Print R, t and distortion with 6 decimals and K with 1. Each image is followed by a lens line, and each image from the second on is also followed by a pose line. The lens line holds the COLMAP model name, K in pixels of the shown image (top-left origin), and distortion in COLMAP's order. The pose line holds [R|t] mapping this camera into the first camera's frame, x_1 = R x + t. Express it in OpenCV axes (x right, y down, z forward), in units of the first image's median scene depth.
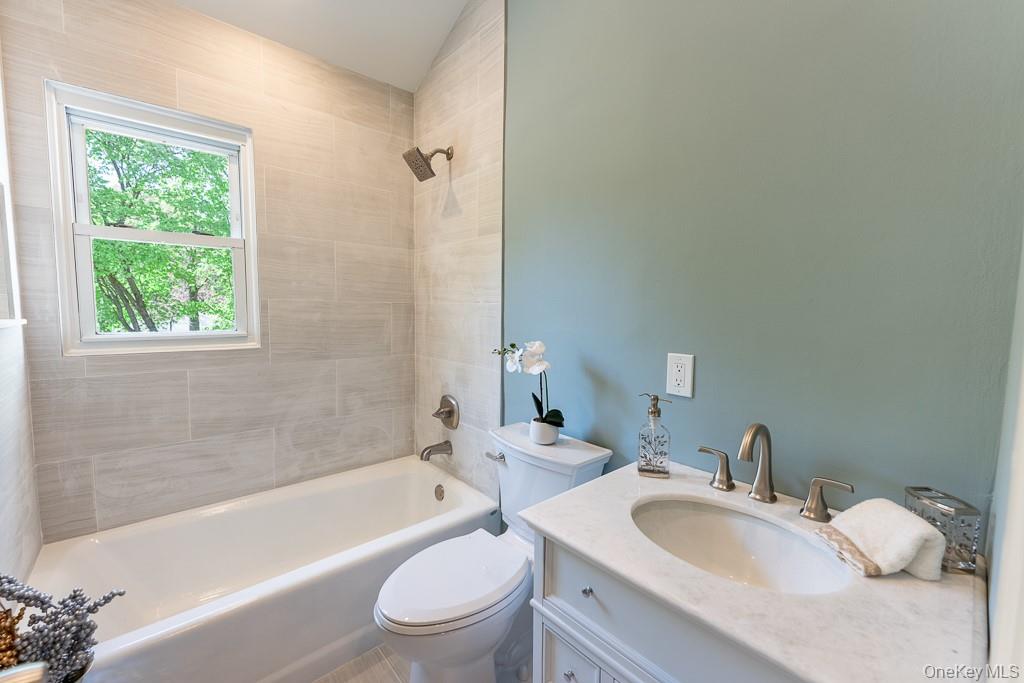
lens RADIAL K [[412.0, 0, 513.2], [0, 412.0, 340.9], [0, 0, 1]] dist [0.002235, -0.000459]
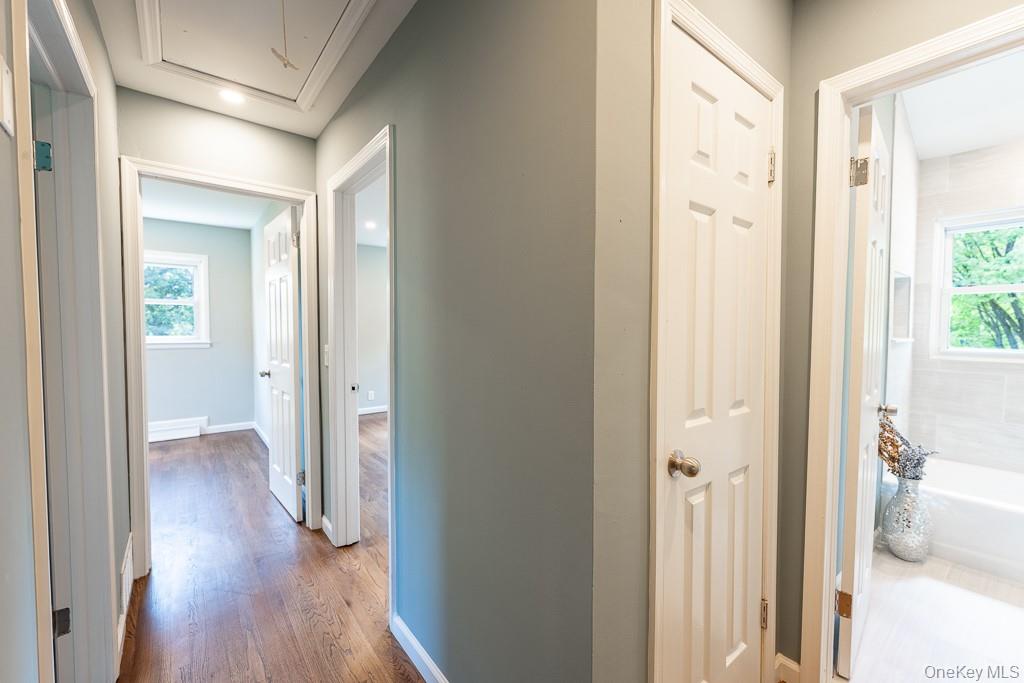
lens RADIAL K [[419.4, 0, 512.0], [0, 419.4, 341.5], [0, 0, 1]] dist [0.000337, 0.000026]
pose [[-0.053416, 0.021739, -0.998336, 0.840265], [-0.085547, 0.995988, 0.026265, 0.061743], [0.994901, 0.086808, -0.051342, -0.731009]]
